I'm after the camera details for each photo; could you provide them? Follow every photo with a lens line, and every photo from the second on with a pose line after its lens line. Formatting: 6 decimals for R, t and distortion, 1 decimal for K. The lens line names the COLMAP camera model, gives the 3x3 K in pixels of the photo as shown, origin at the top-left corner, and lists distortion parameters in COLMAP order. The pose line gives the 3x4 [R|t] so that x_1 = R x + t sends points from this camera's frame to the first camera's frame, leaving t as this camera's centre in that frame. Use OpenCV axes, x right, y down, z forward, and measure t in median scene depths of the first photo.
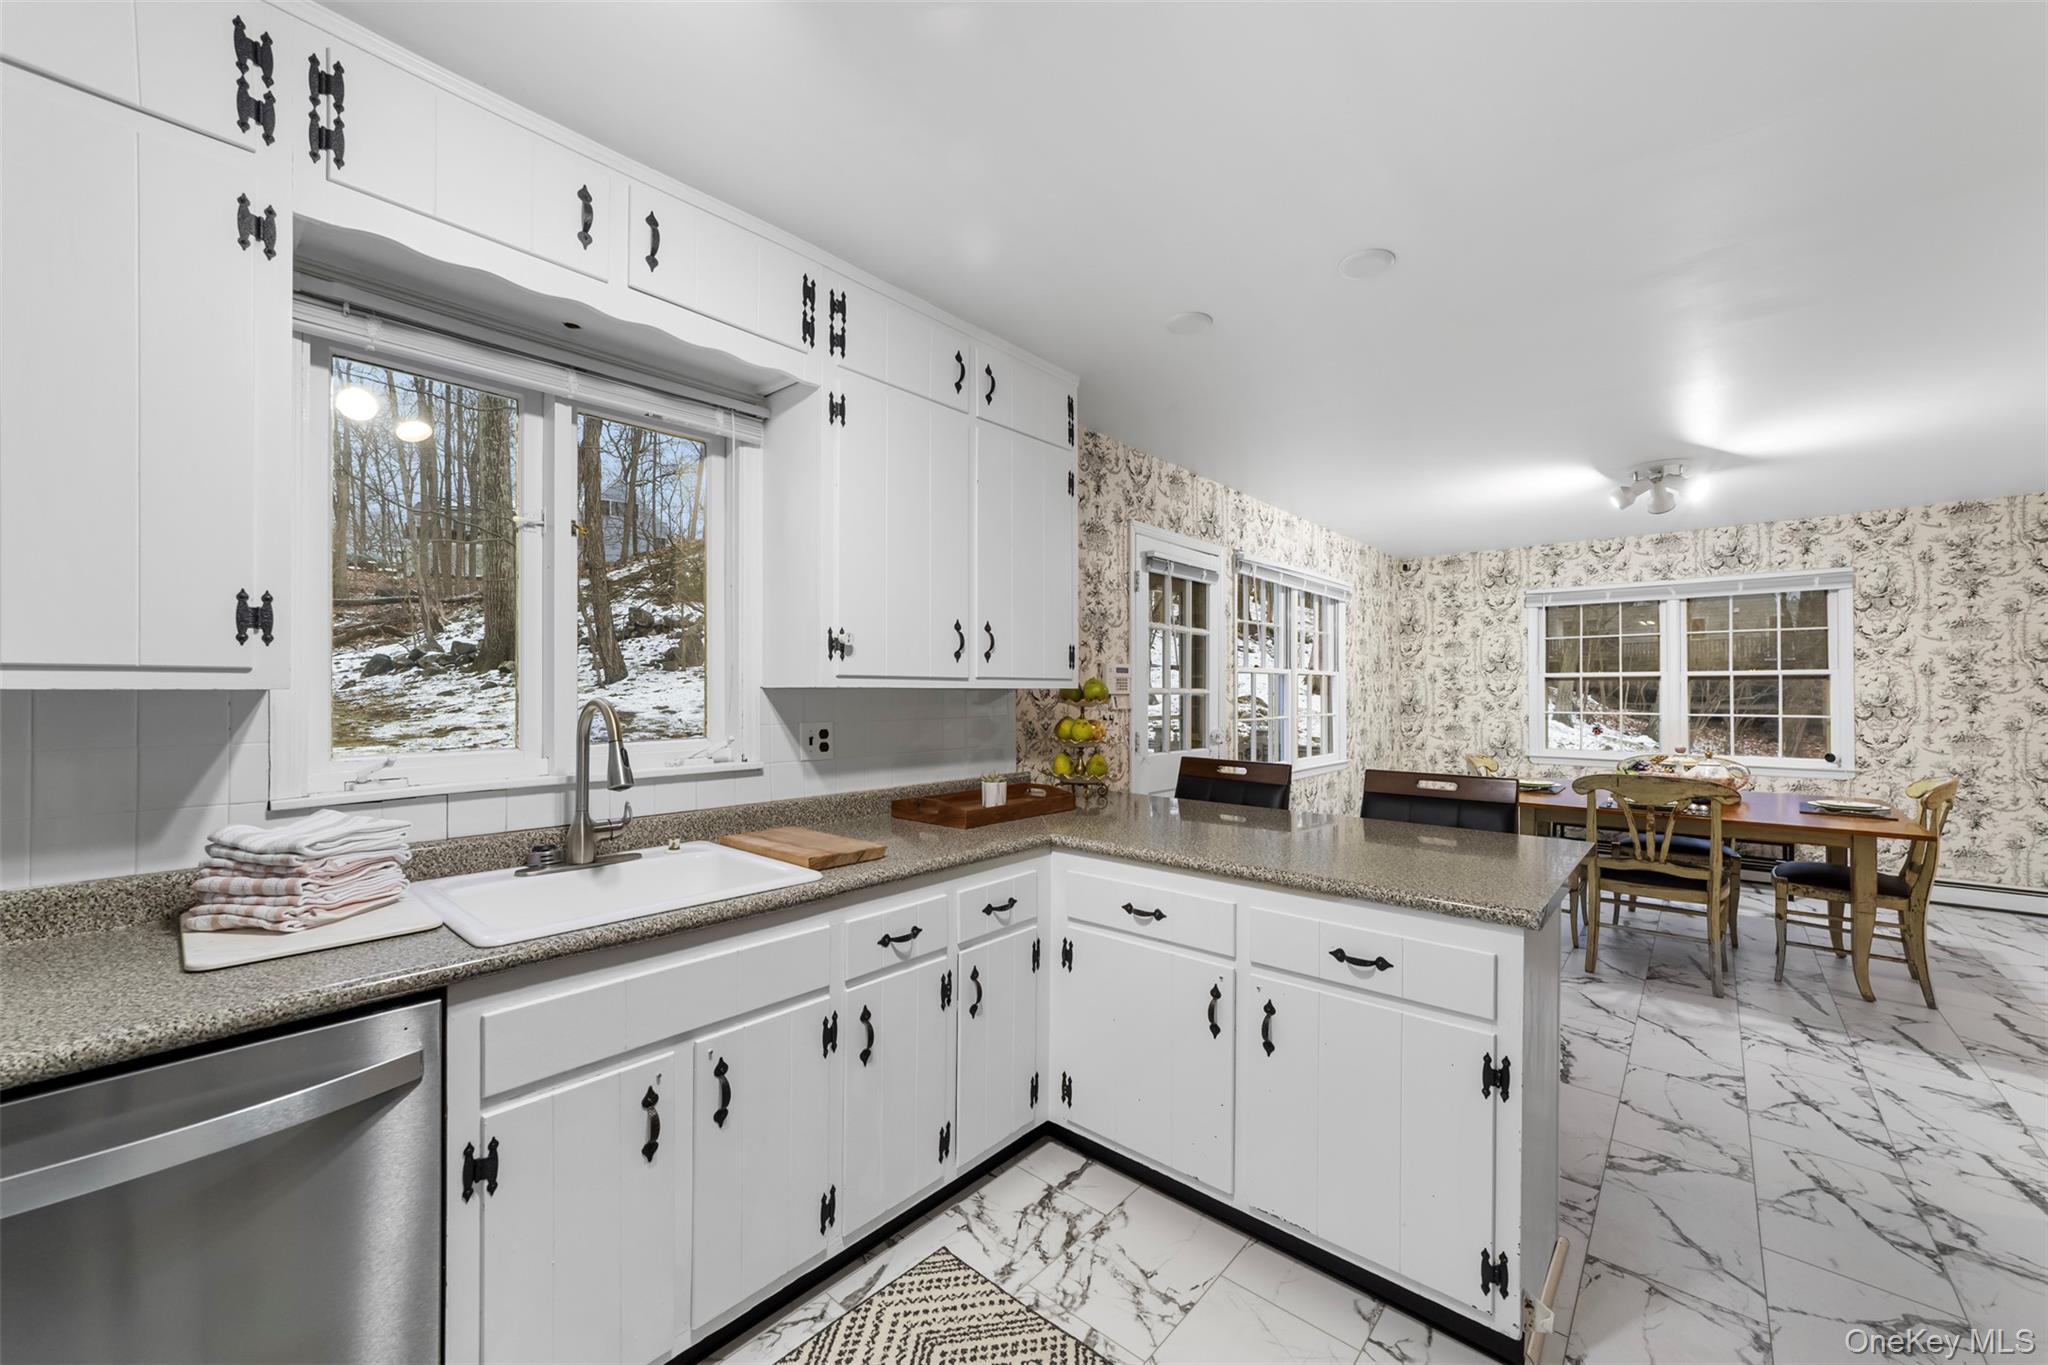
lens RADIAL K [[788.8, 0, 1025.1], [0, 788.8, 684.1], [0, 0, 1]] dist [-0.012948, 0.005521]
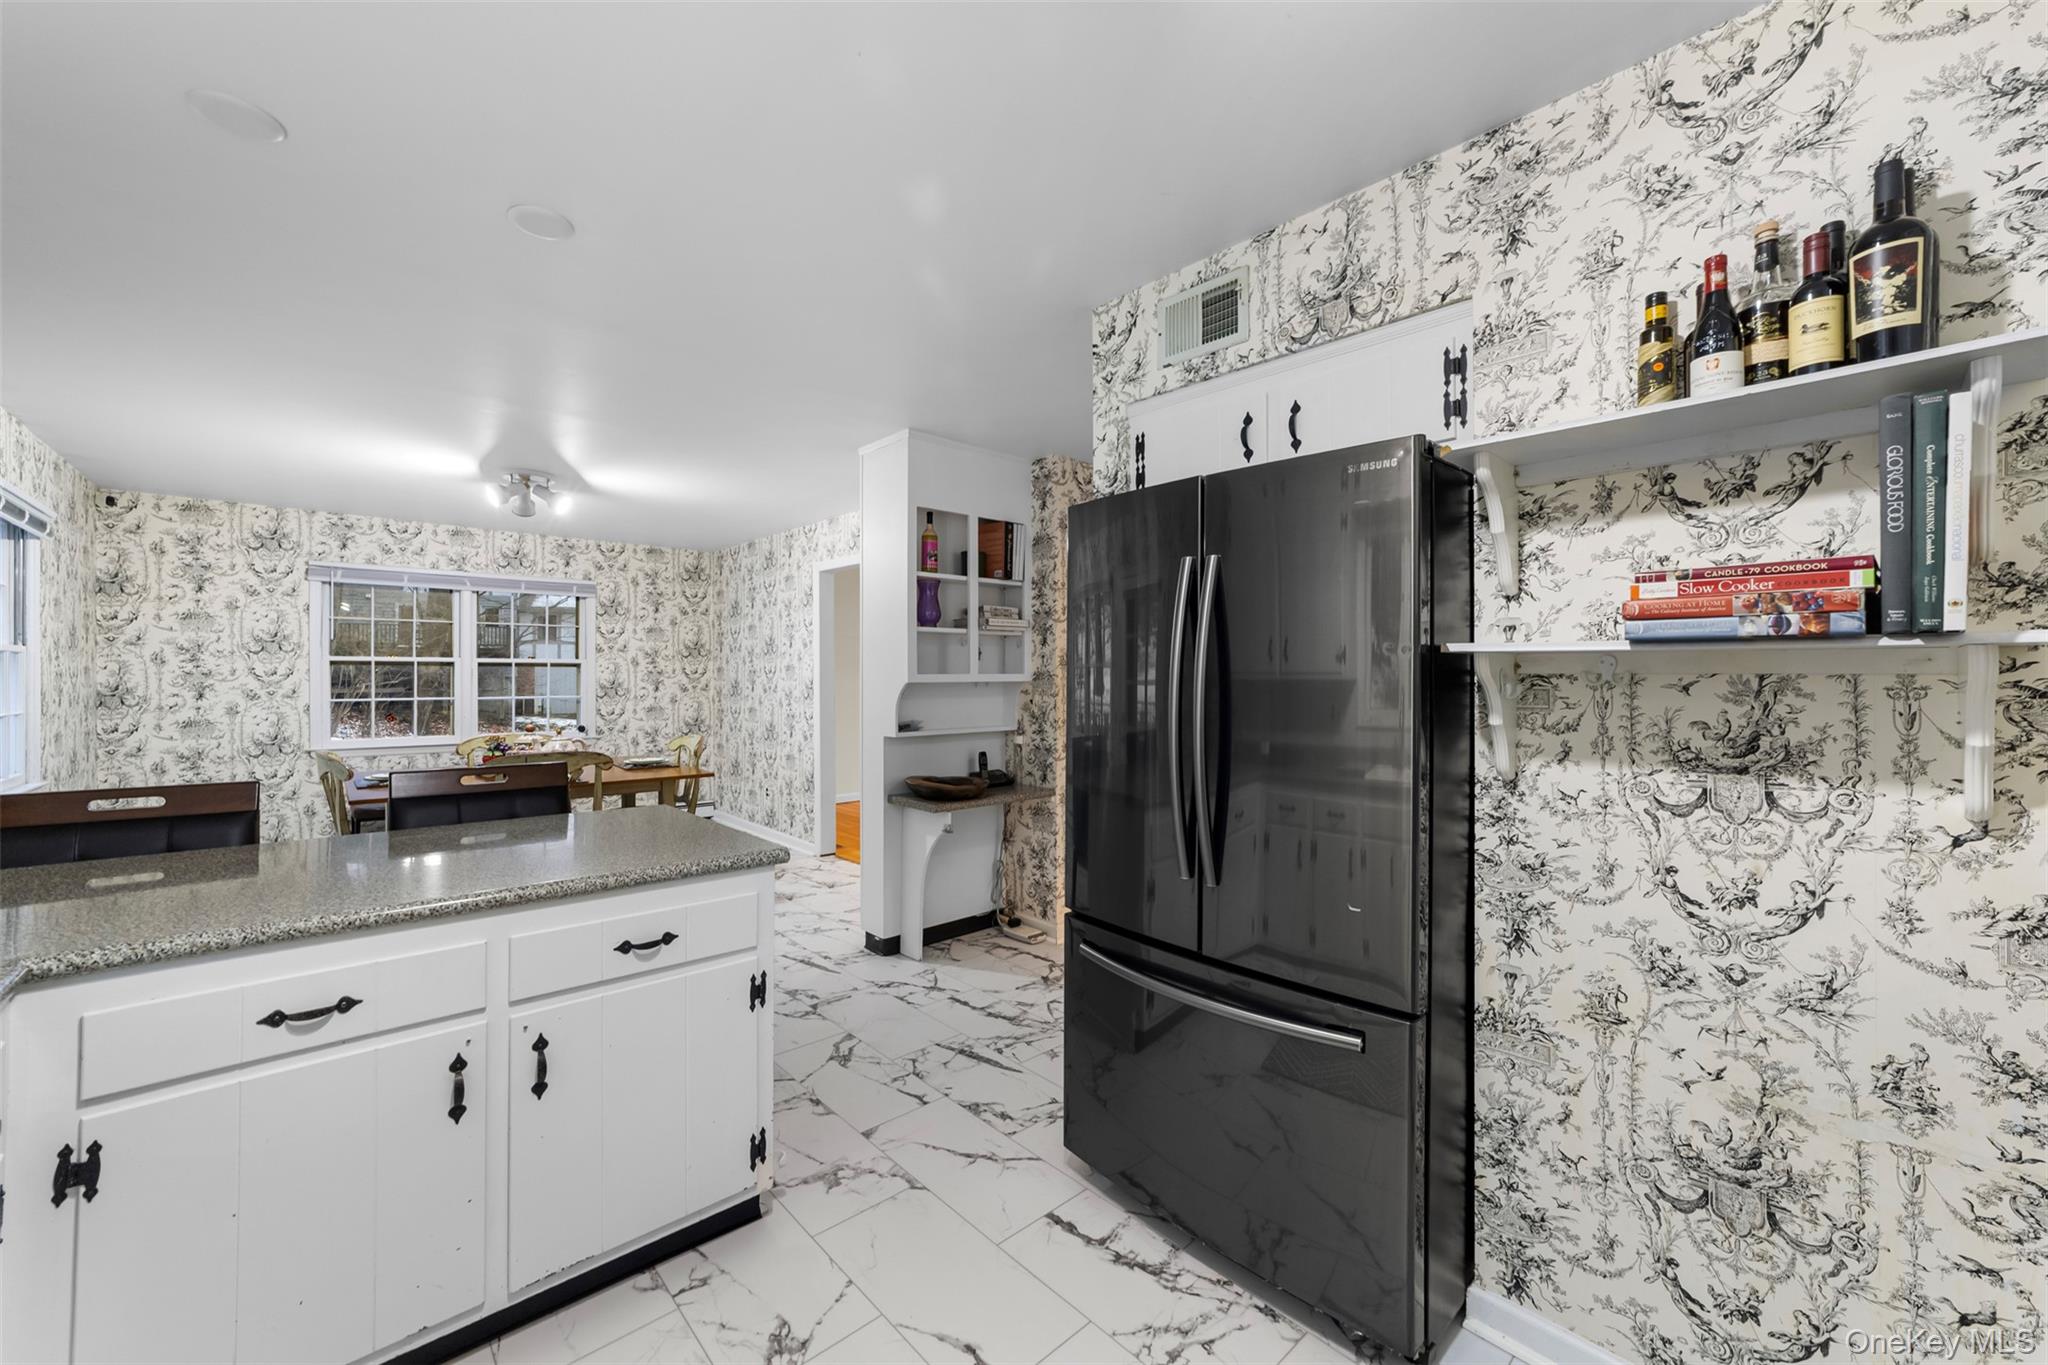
lens RADIAL K [[788.8, 0, 1032.2], [0, 788.8, 675.9], [0, 0, 1]] dist [-0.012948, 0.005521]
pose [[0.107045, 0.000787, 0.994254, -0.180211], [-0.010379, 0.999946, 0.000325, 0.000168], [-0.994200, -0.010354, 0.107047, 0.136634]]
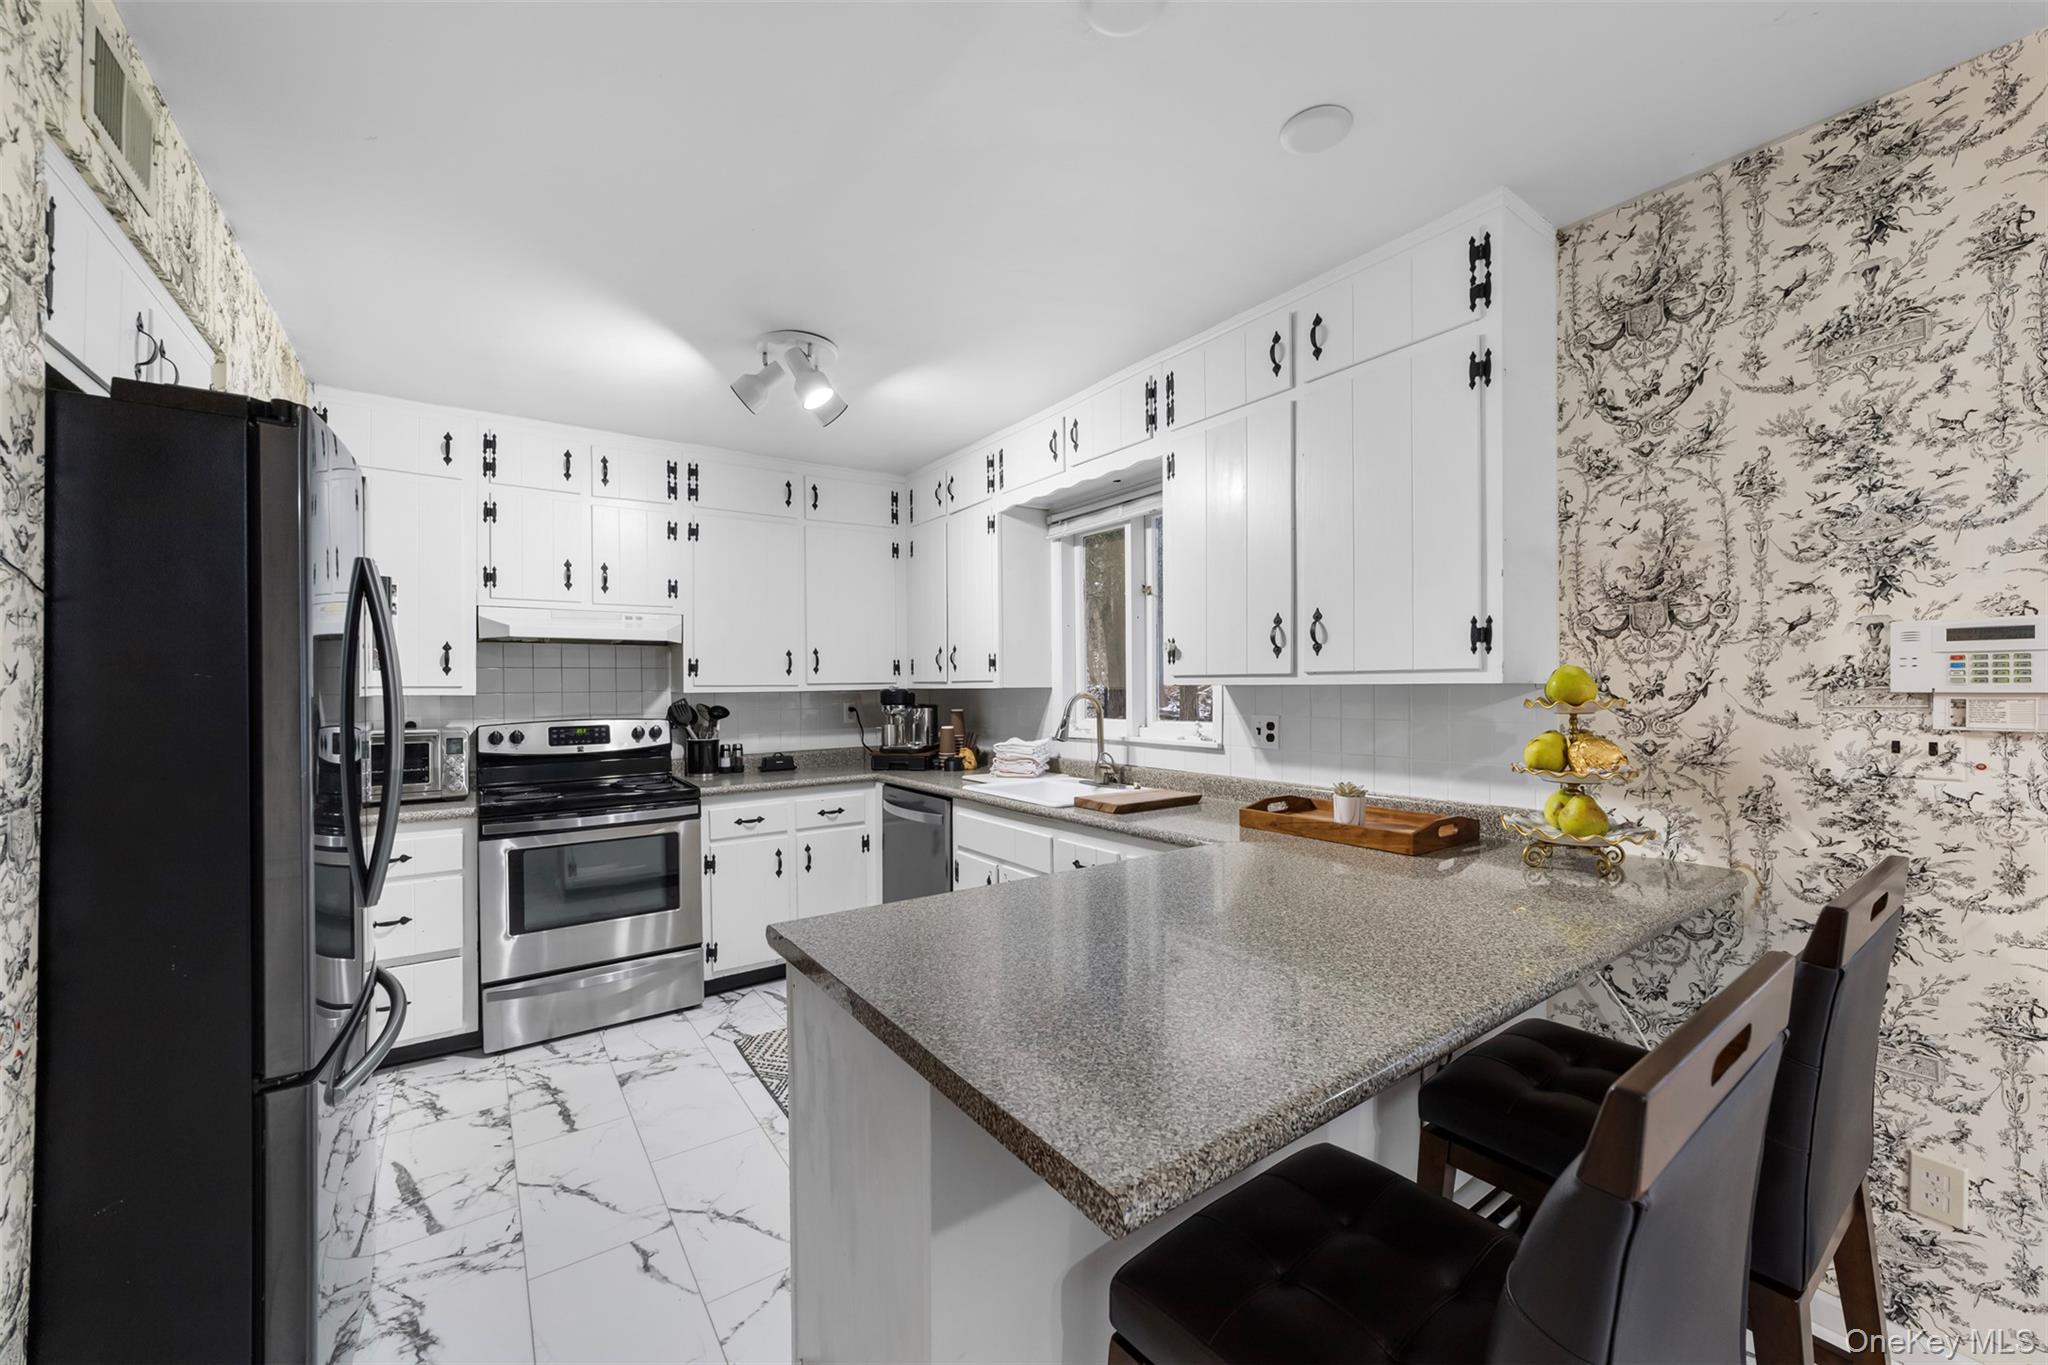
lens RADIAL K [[788.8, 0, 1021.1], [0, 788.8, 686.3], [0, 0, 1]] dist [-0.012948, 0.005521]
pose [[-0.229246, -0.002518, -0.973365, 0.454149], [0.011884, 0.999915, -0.005386, 0.004252], [0.973296, -0.012802, -0.229197, 0.454101]]
